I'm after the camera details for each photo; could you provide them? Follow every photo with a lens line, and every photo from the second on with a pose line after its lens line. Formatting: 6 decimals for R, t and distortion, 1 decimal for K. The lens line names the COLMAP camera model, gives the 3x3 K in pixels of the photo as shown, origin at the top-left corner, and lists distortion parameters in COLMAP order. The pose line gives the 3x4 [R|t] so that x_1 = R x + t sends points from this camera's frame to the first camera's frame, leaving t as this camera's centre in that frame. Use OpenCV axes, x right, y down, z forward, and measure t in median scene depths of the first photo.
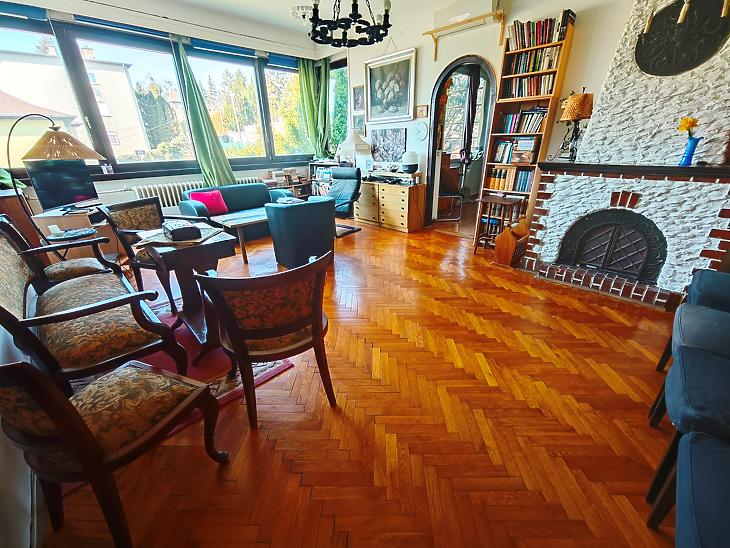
lens RADIAL K [[301.7, 0, 365.0], [0, 301.7, 274.0], [0, 0, 1]] dist [-0.009583, 0.005423]
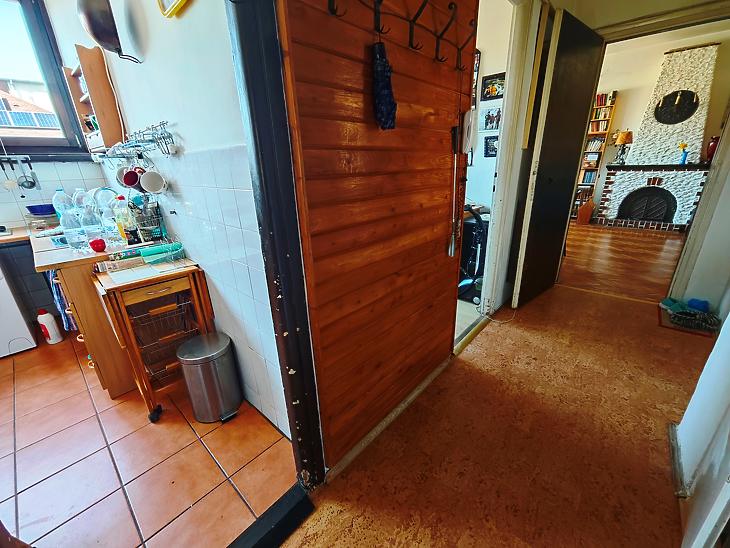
lens RADIAL K [[301.7, 0, 365.0], [0, 301.7, 274.0], [0, 0, 1]] dist [-0.009583, 0.005423]
pose [[0.998291, -0.028483, 0.051027, -1.106215], [0.031694, 0.997493, -0.063278, 0.403118], [-0.049097, 0.064787, 0.996691, -0.815858]]
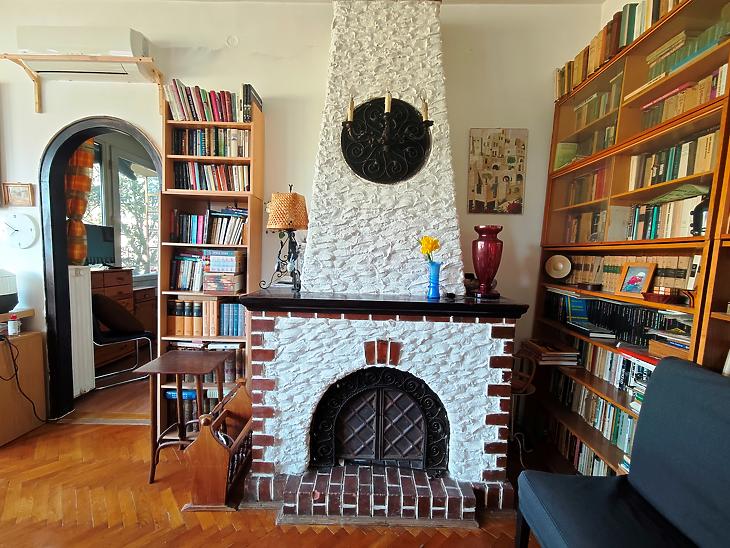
lens RADIAL K [[301.7, 0, 365.0], [0, 301.7, 274.0], [0, 0, 1]] dist [-0.009583, 0.005423]
pose [[0.705965, -0.011850, 0.708148, 0.361180], [0.249258, 0.940050, -0.232759, -0.234731], [-0.662936, 0.340832, 0.666595, 0.498343]]
